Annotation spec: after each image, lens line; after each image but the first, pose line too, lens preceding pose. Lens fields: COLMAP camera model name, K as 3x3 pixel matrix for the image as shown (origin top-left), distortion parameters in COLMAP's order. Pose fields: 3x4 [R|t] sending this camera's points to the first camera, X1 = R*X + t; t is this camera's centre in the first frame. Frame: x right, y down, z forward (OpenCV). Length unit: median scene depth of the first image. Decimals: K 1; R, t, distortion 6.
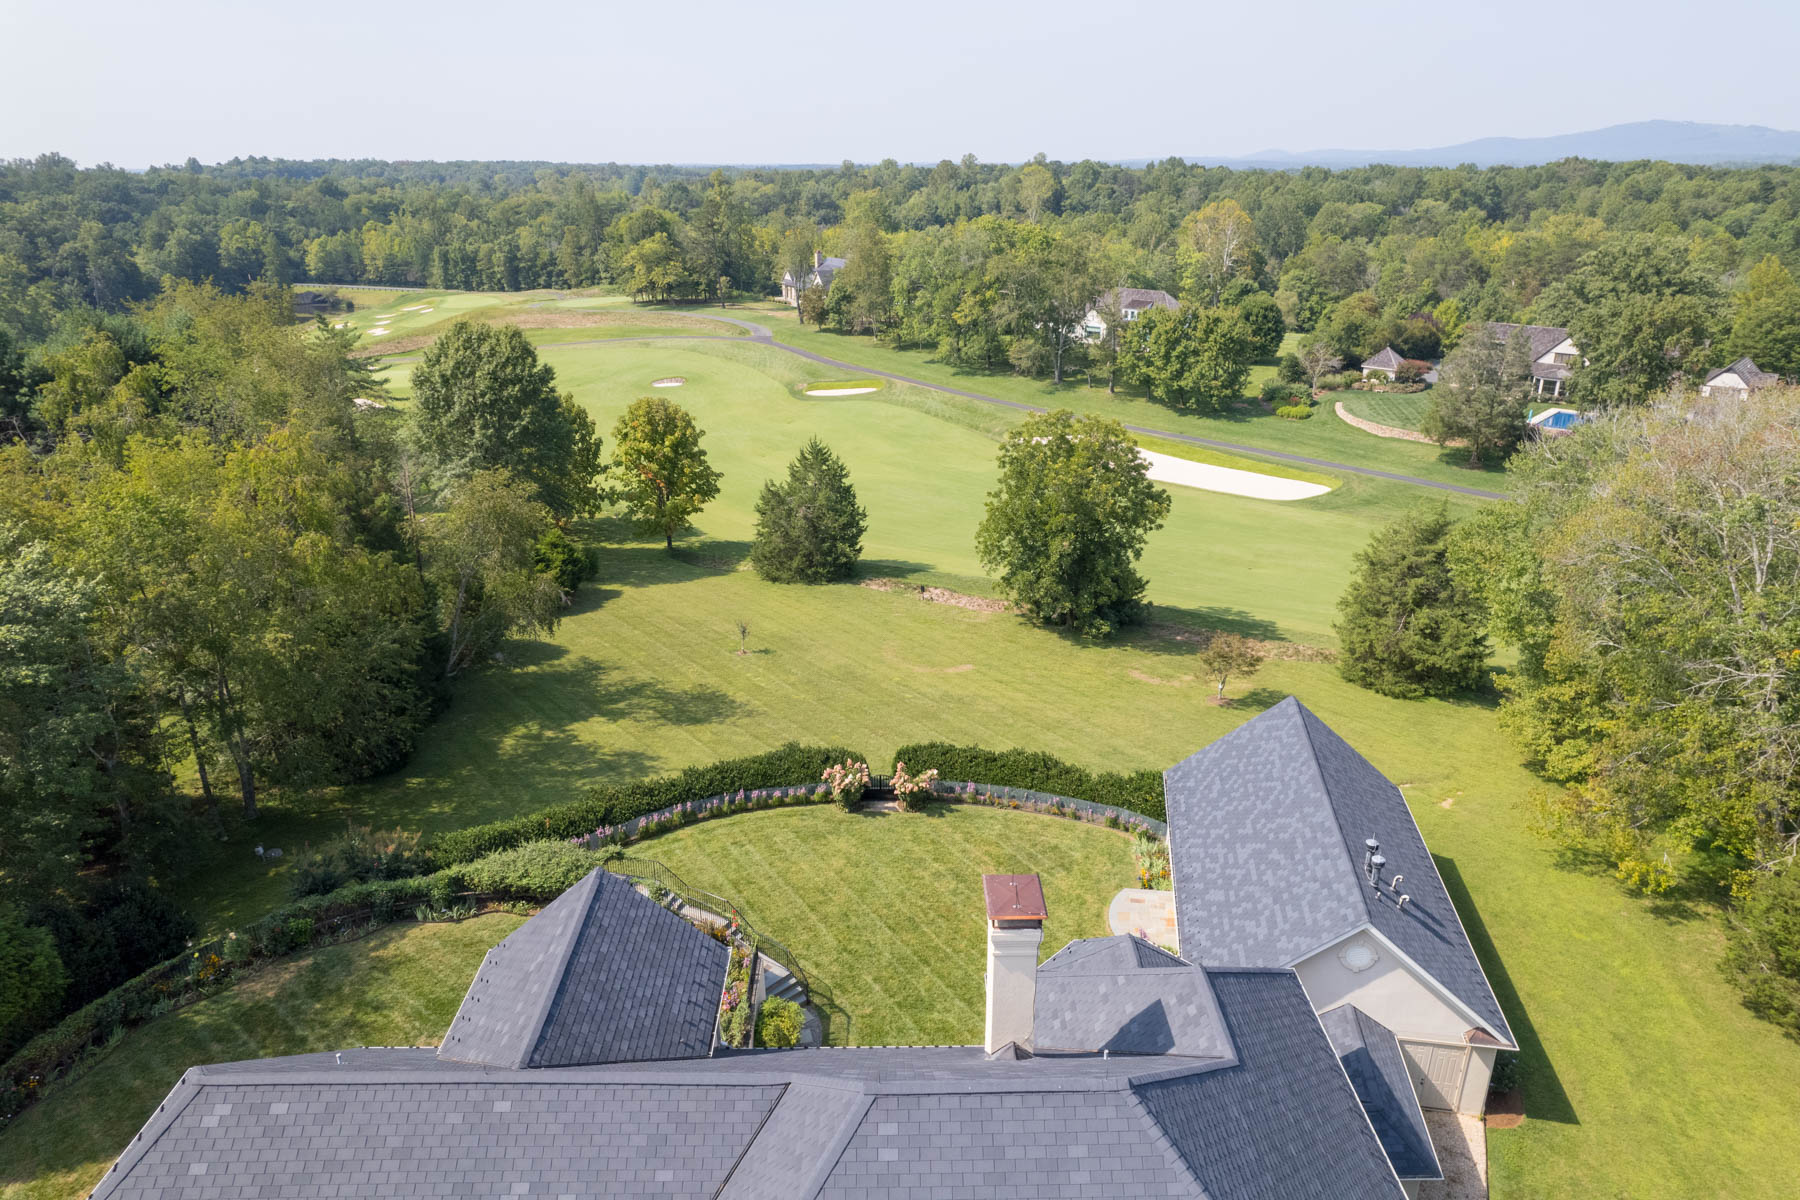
lens RADIAL K [[1148.3, 0, 902.0], [0, 1148.3, 604.1], [0, 0, 1]] dist [-0.067058, 0.055455]
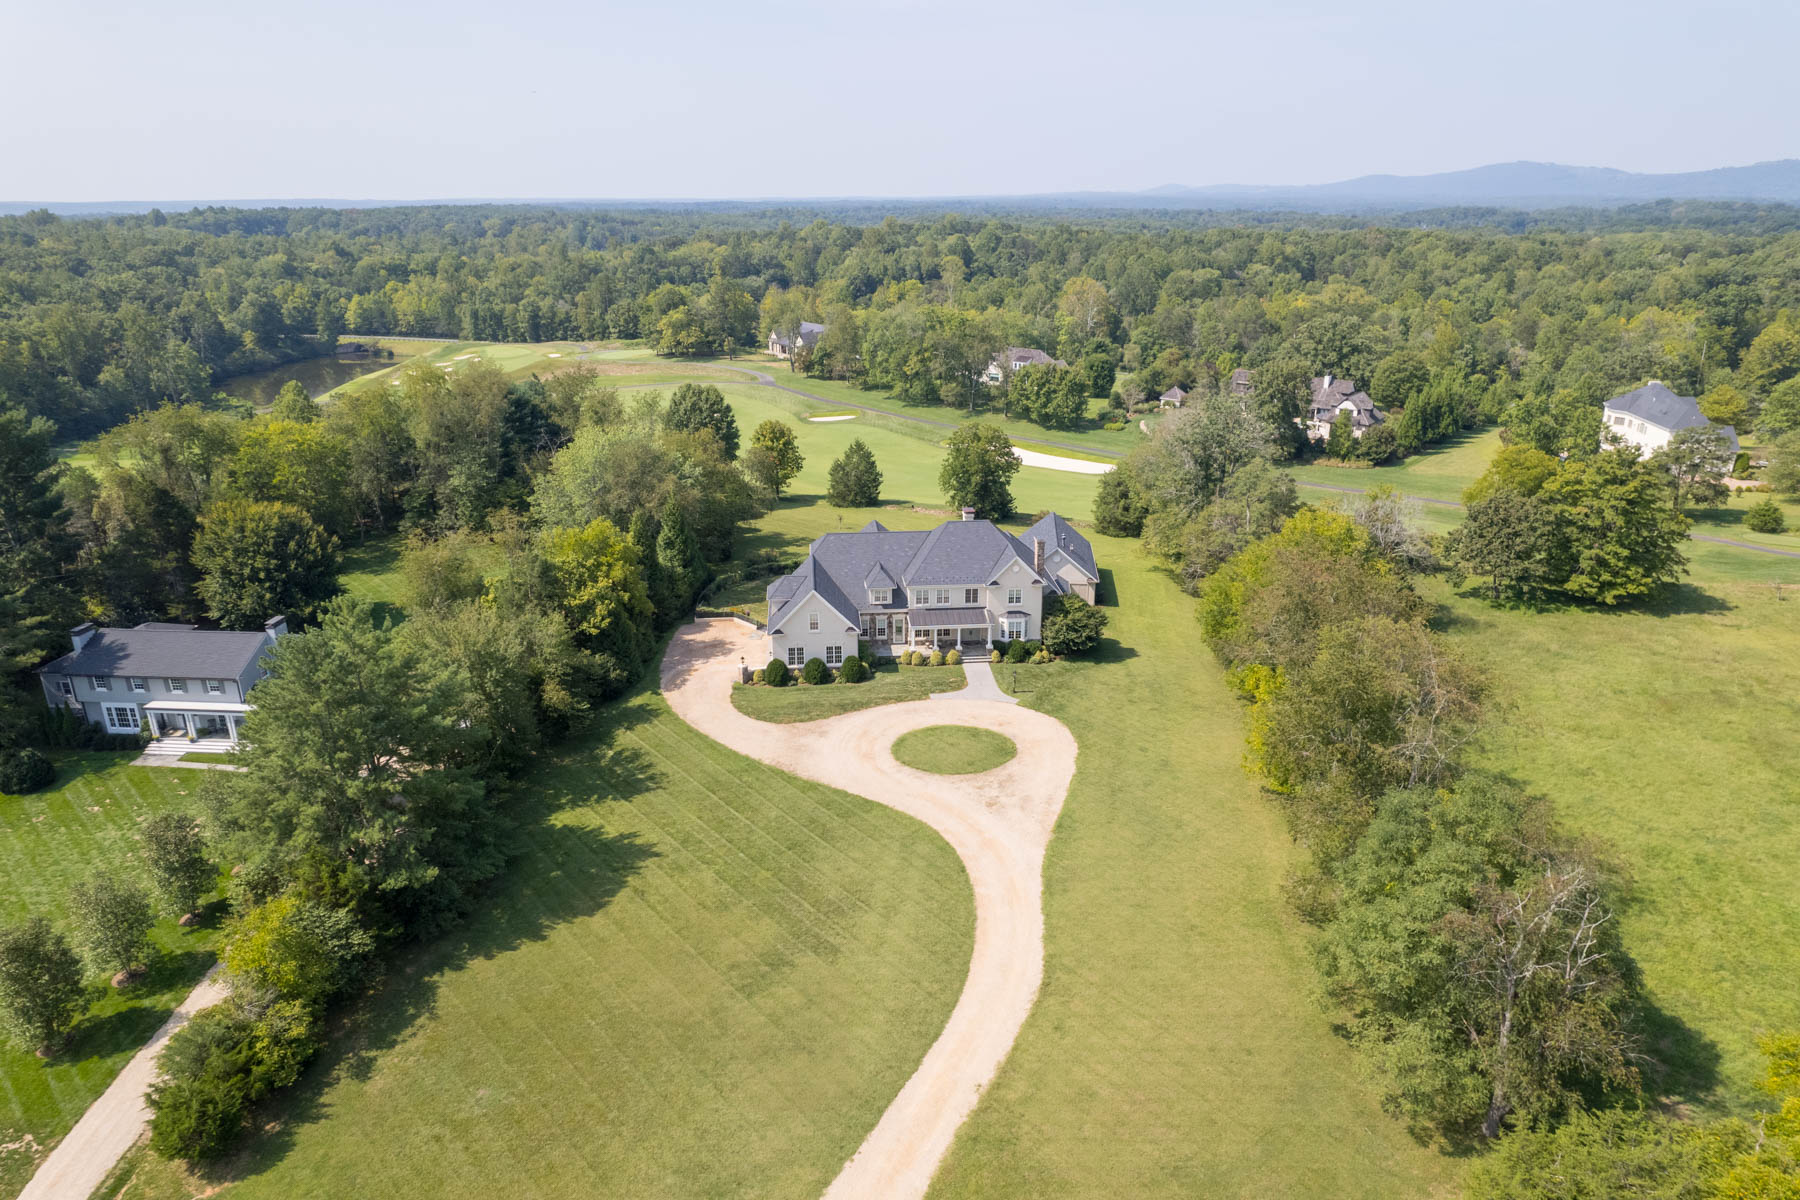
lens RADIAL K [[1148.3, 0, 898.7], [0, 1148.3, 603.4], [0, 0, 1]] dist [-0.067058, 0.055455]
pose [[0.997377, -0.021545, 0.069100, -0.054366], [0.023370, 0.999396, -0.025710, 0.075383], [-0.068504, 0.027258, 0.997278, -0.384941]]
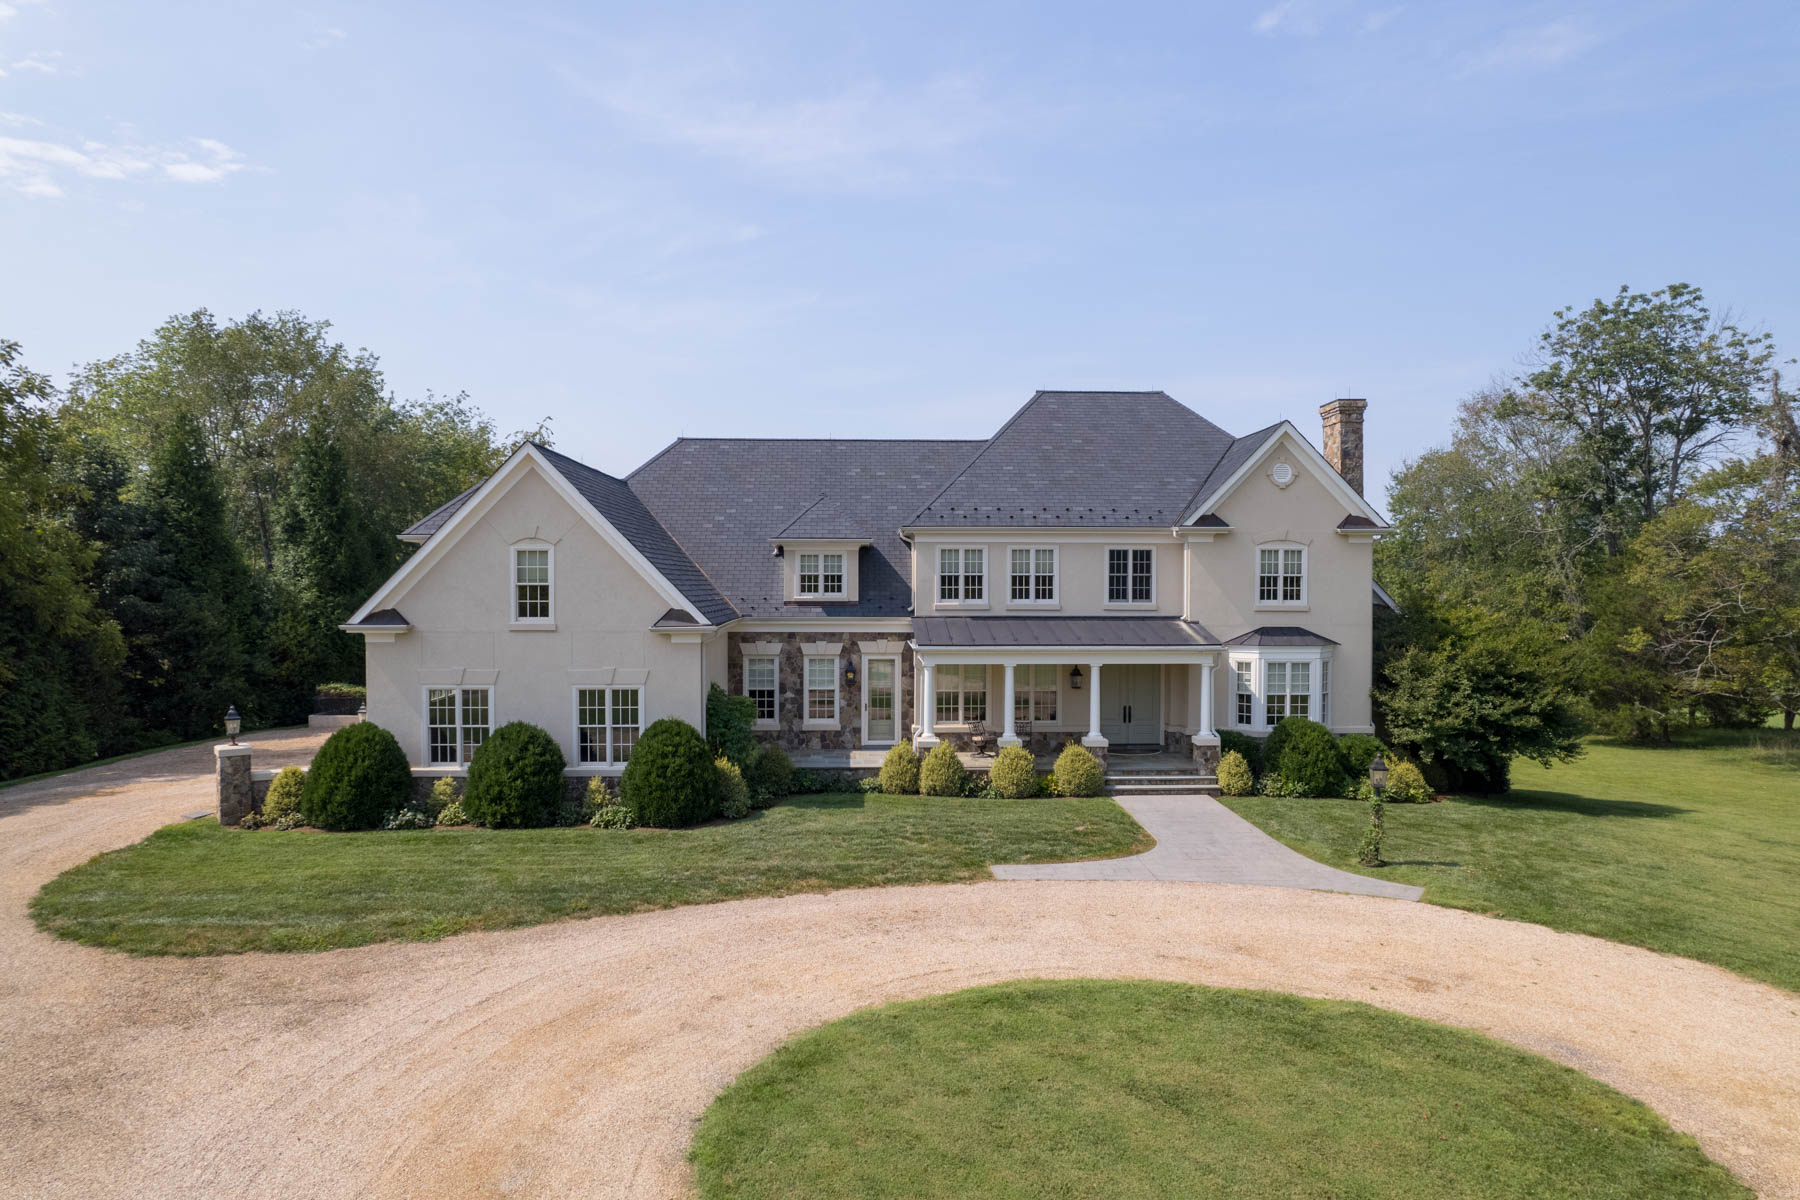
lens RADIAL K [[1148.3, 0, 902.0], [0, 1148.3, 603.1], [0, 0, 1]] dist [-0.067058, 0.055455]
pose [[0.999539, 0.006637, 0.029629, -0.024781], [0.003895, 0.939725, -0.341910, 0.109210], [-0.030112, 0.341868, 0.939265, -0.060582]]
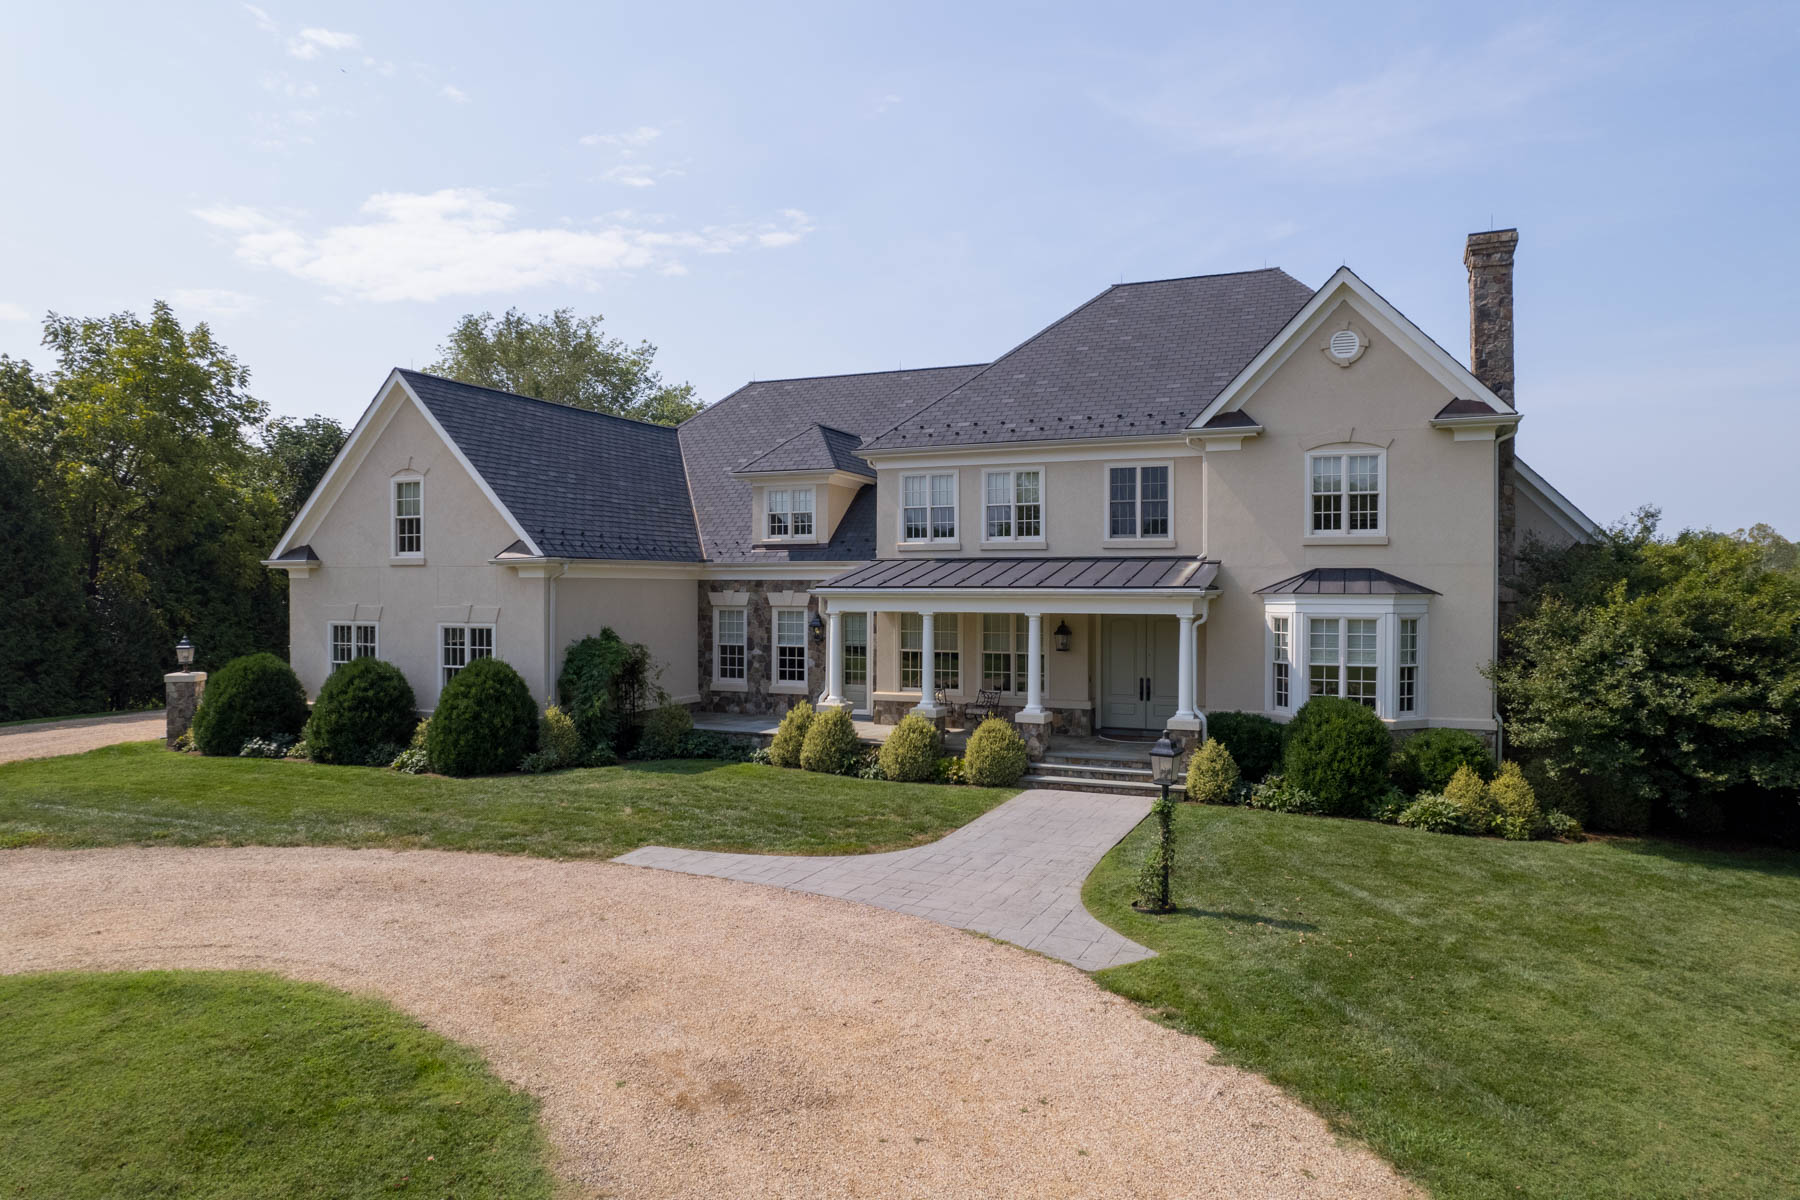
lens RADIAL K [[1148.3, 0, 904.2], [0, 1148.3, 596.5], [0, 0, 1]] dist [-0.067058, 0.055455]
pose [[0.911732, 0.009637, -0.410673, 0.027099], [-0.154424, 0.934437, -0.320907, 0.103549], [0.380655, 0.355999, 0.853444, -0.027569]]
